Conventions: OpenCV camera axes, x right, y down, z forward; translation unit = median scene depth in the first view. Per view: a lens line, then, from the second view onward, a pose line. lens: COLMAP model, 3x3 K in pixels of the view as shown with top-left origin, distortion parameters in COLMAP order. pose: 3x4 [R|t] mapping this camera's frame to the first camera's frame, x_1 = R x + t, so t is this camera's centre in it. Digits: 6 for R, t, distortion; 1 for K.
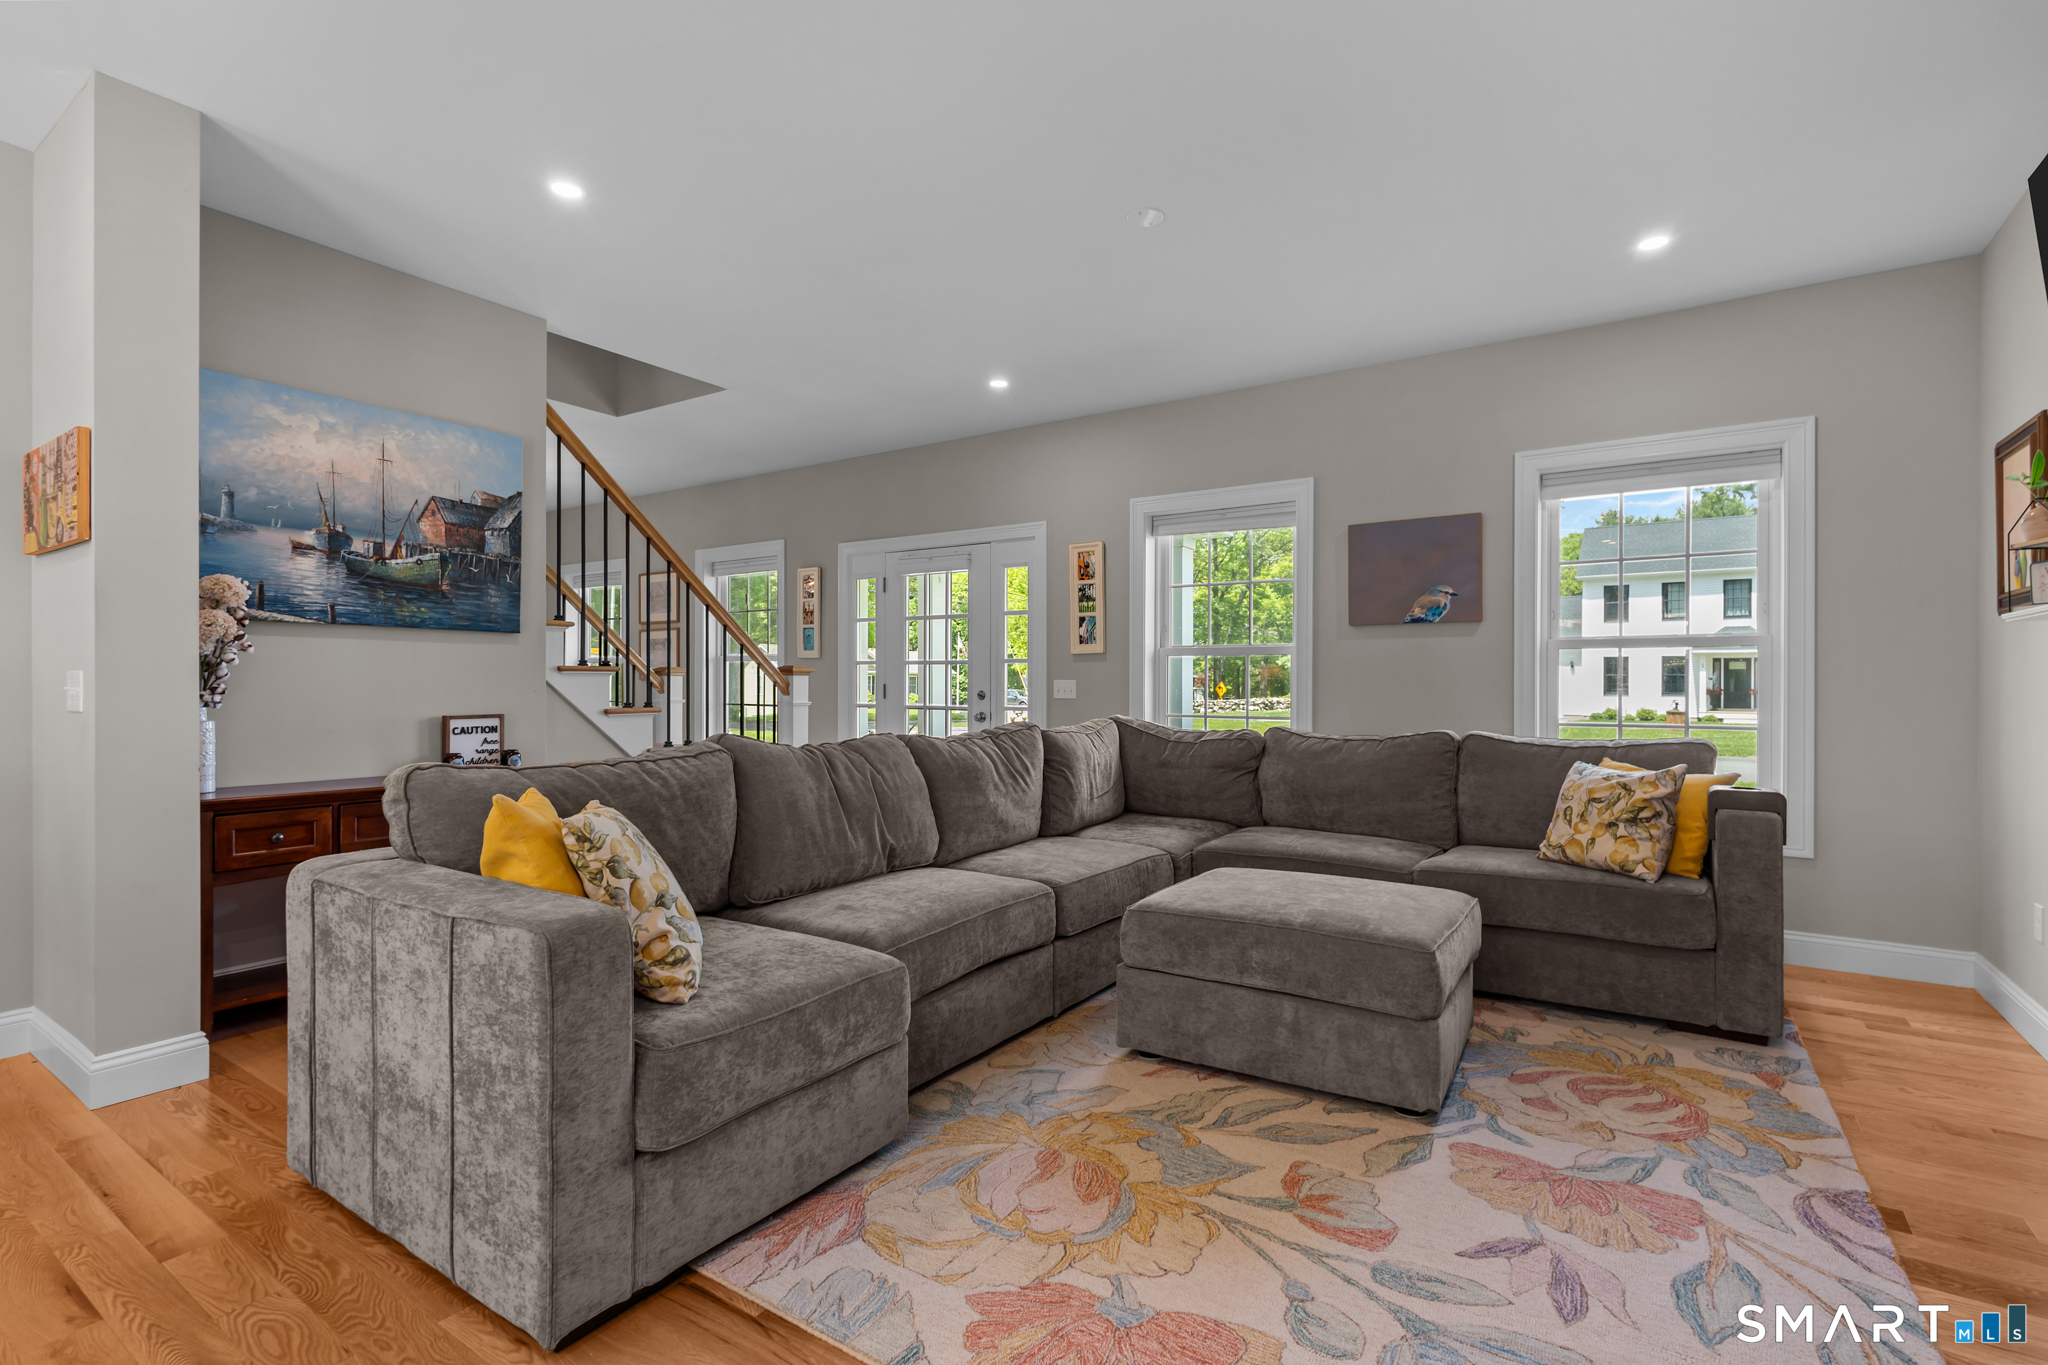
lens RADIAL K [[949.4, 0, 1029.8], [0, 949.4, 679.7], [0, 0, 1]] dist [0.013044, 0.000278]
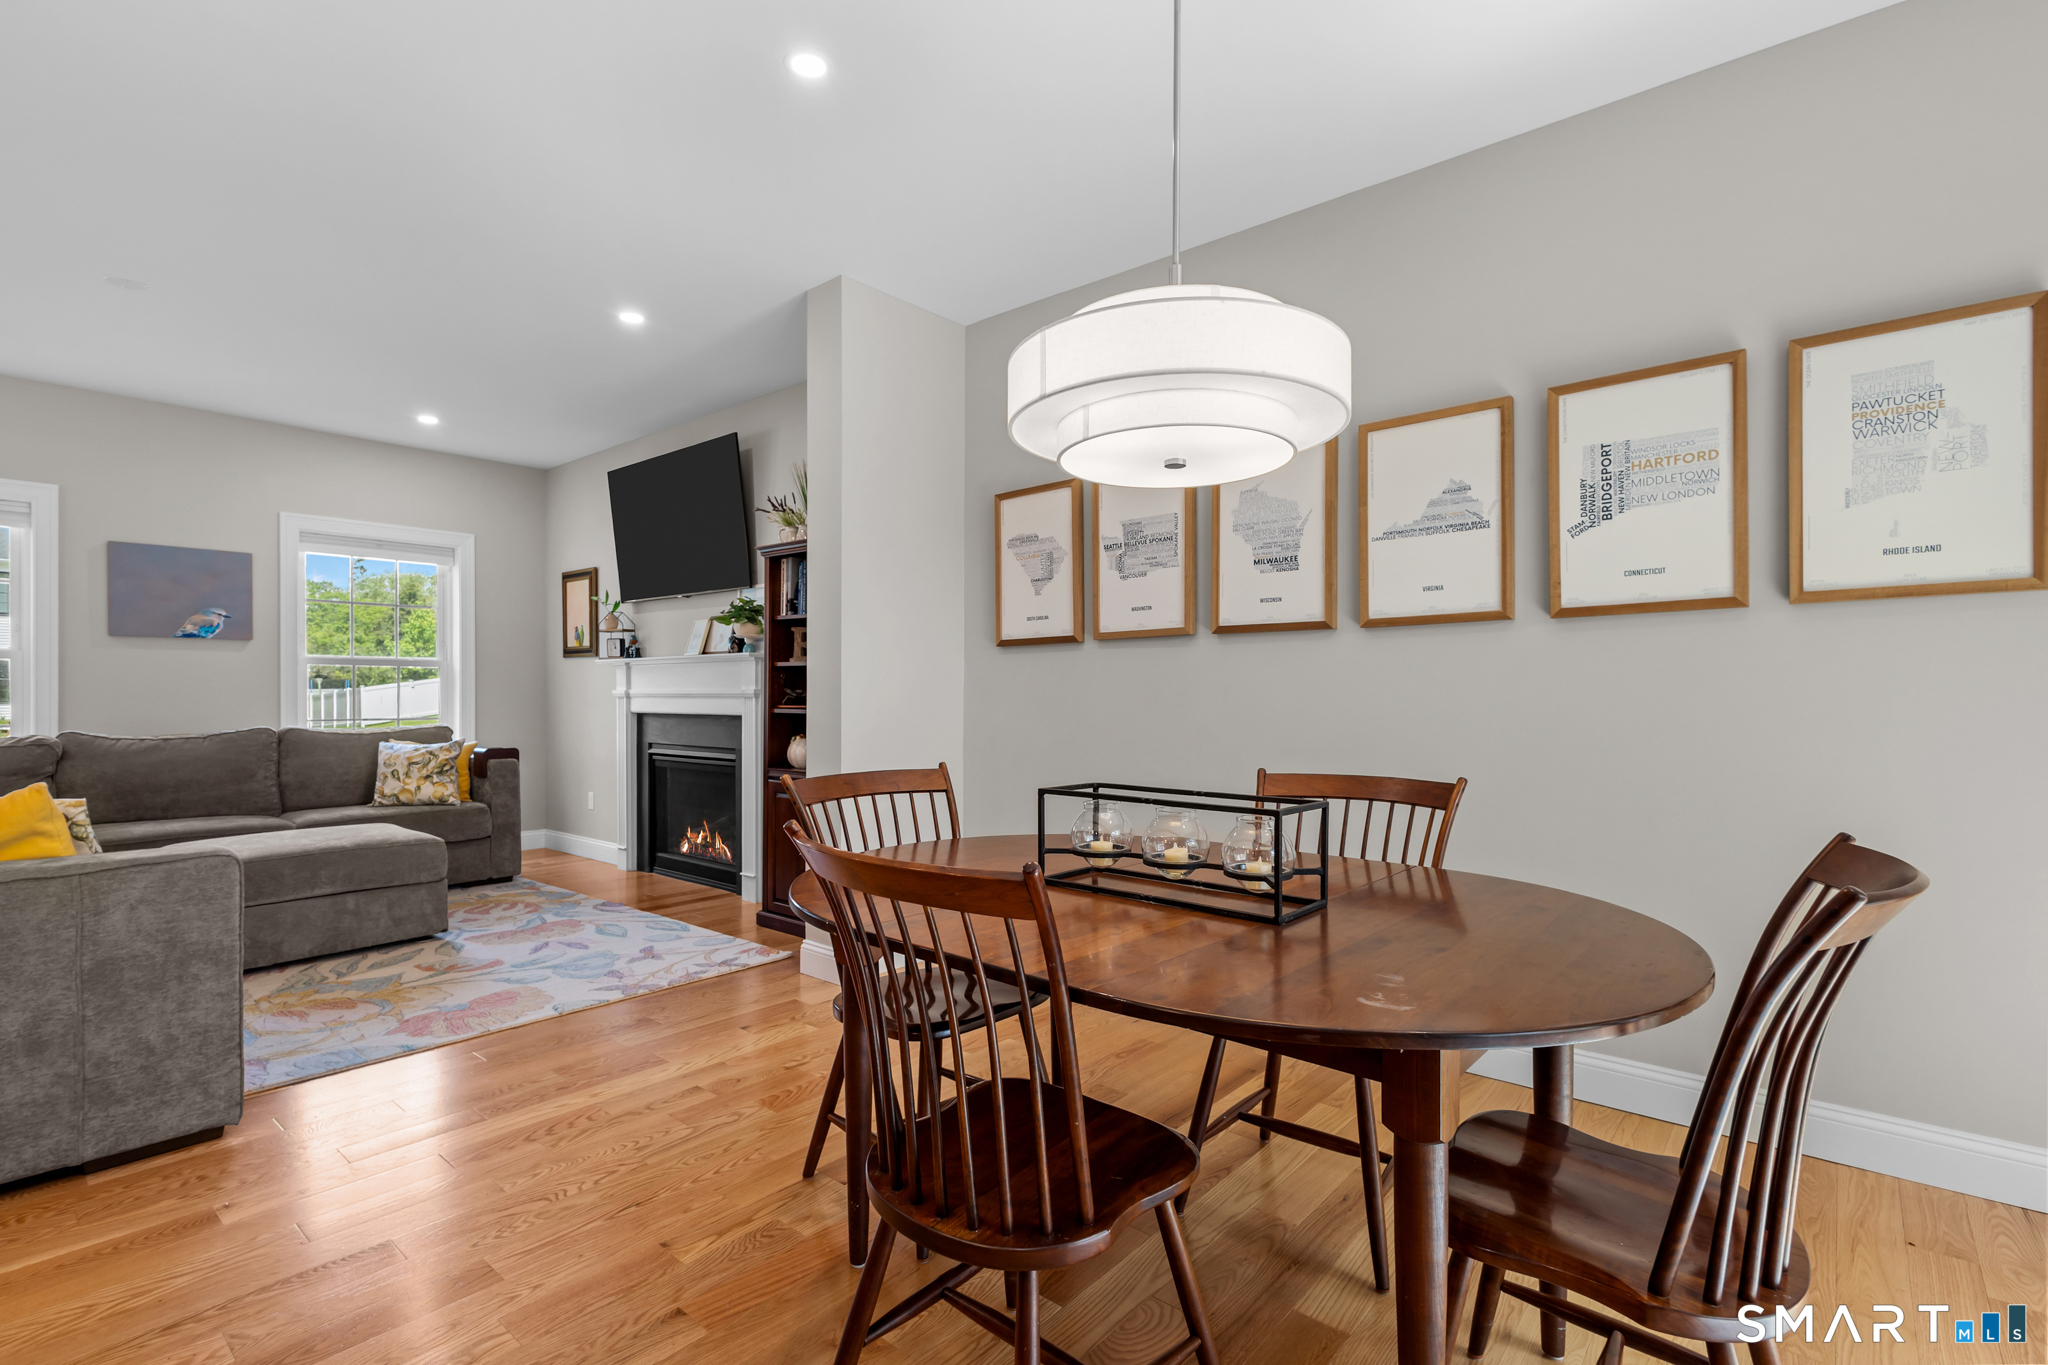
lens RADIAL K [[951.6, 0, 1032.7], [0, 951.6, 690.8], [0, 0, 1]] dist [0.003025, 0.000186]
pose [[0.105496, 0.001587, 0.994419, -0.811101], [-0.006656, 0.999977, -0.000889, -0.000997], [-0.994397, -0.006525, 0.105504, -0.183650]]
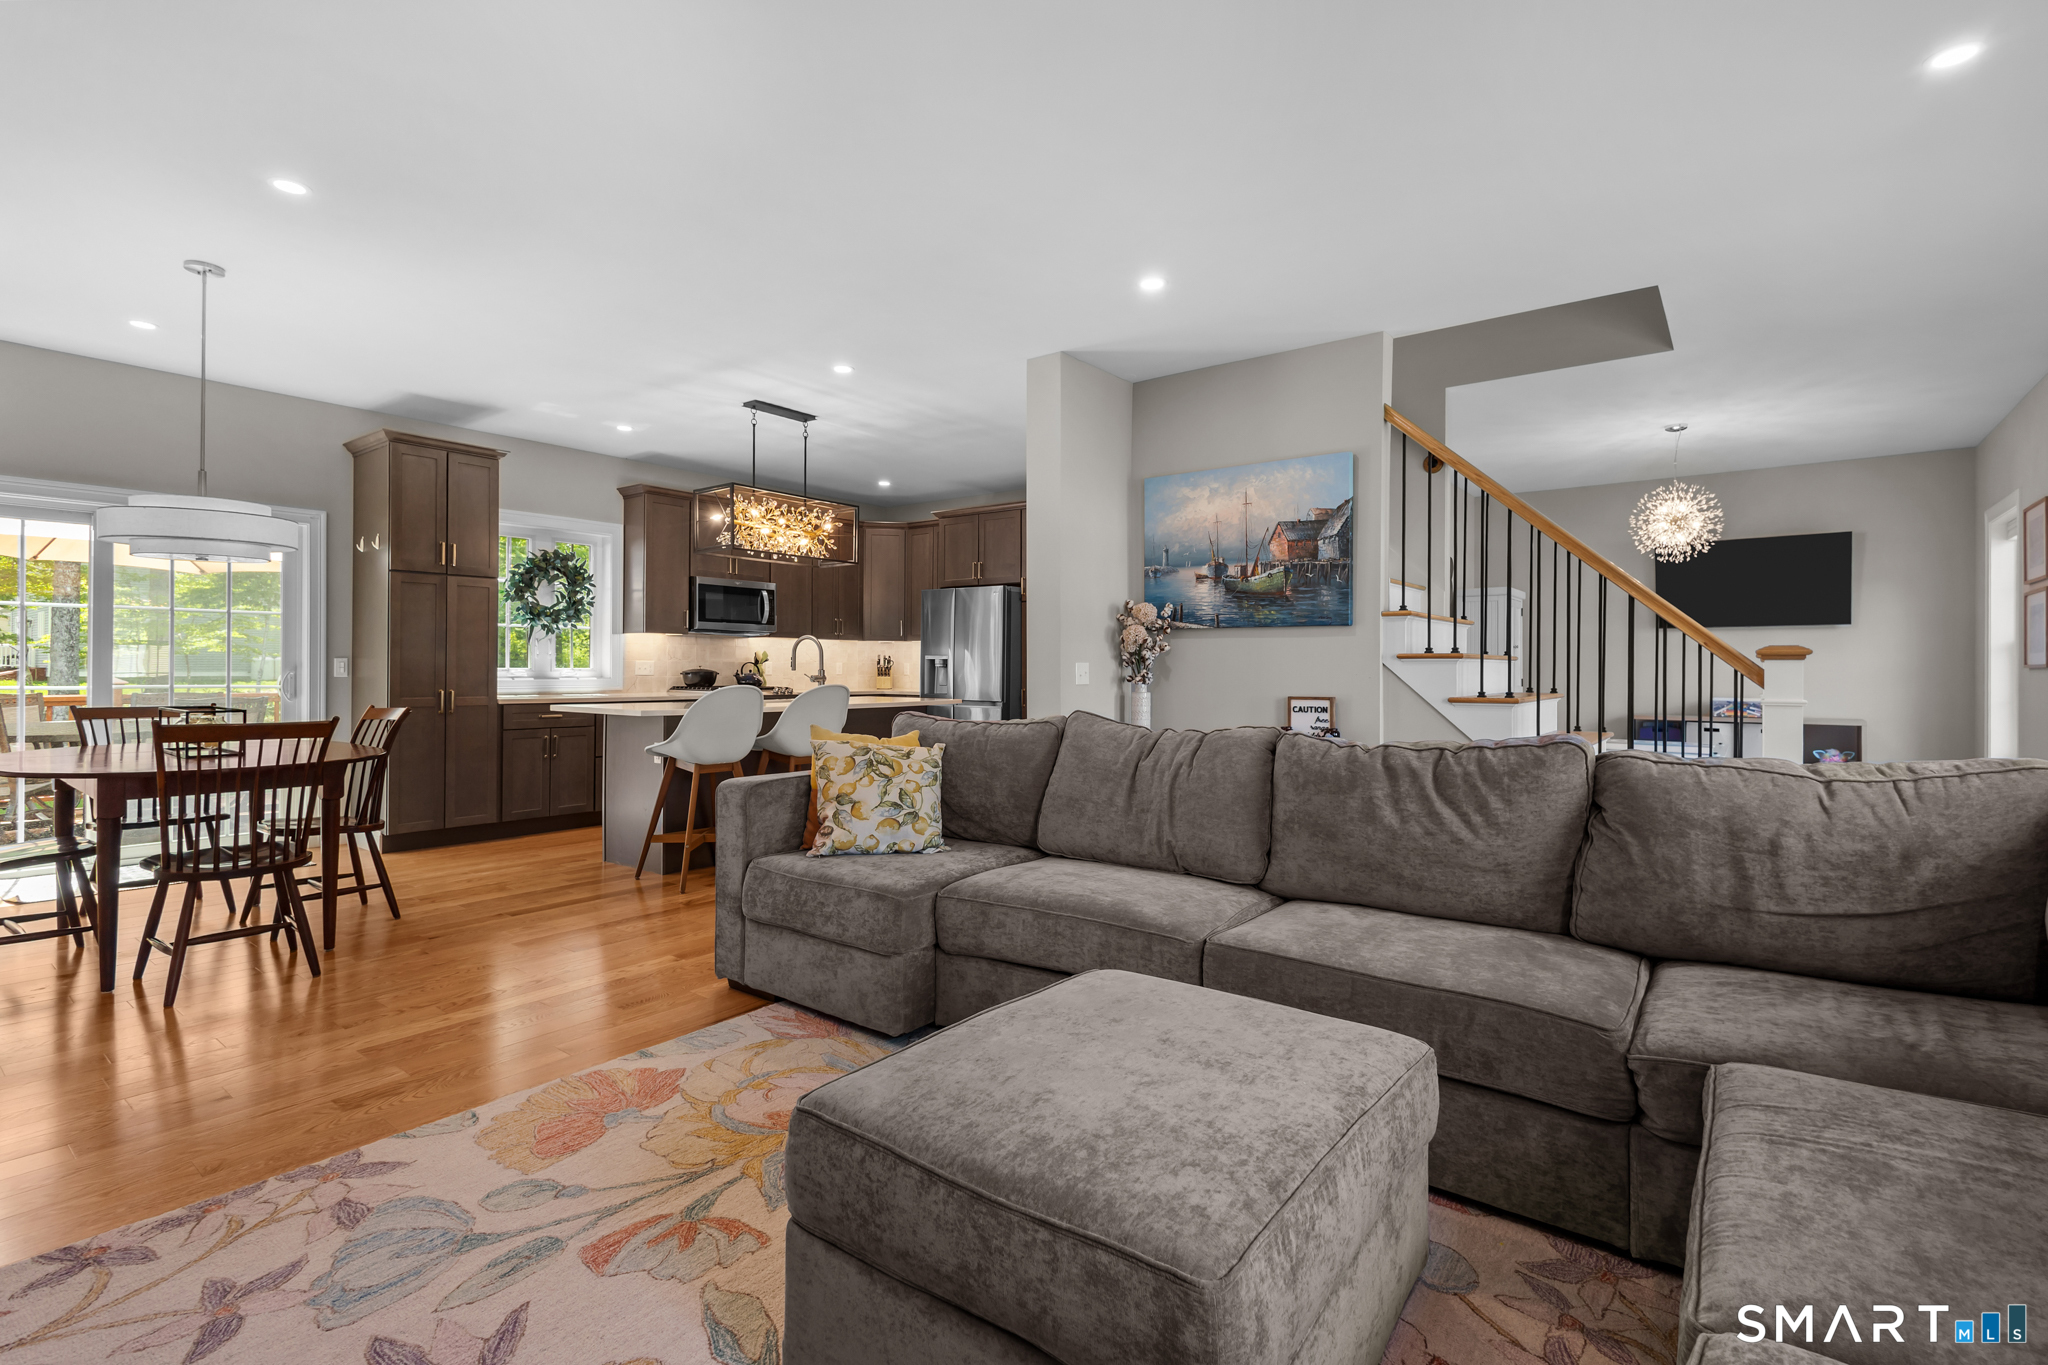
lens RADIAL K [[940.7, 0, 1028.1], [0, 940.7, 666.3], [0, 0, 1]] dist [-0.001603, -0.000731]
pose [[-0.065238, -0.005574, -0.997854, 0.661601], [-0.002687, 0.999982, -0.005410, 0.006652], [0.997866, 0.002328, -0.065252, 0.779818]]
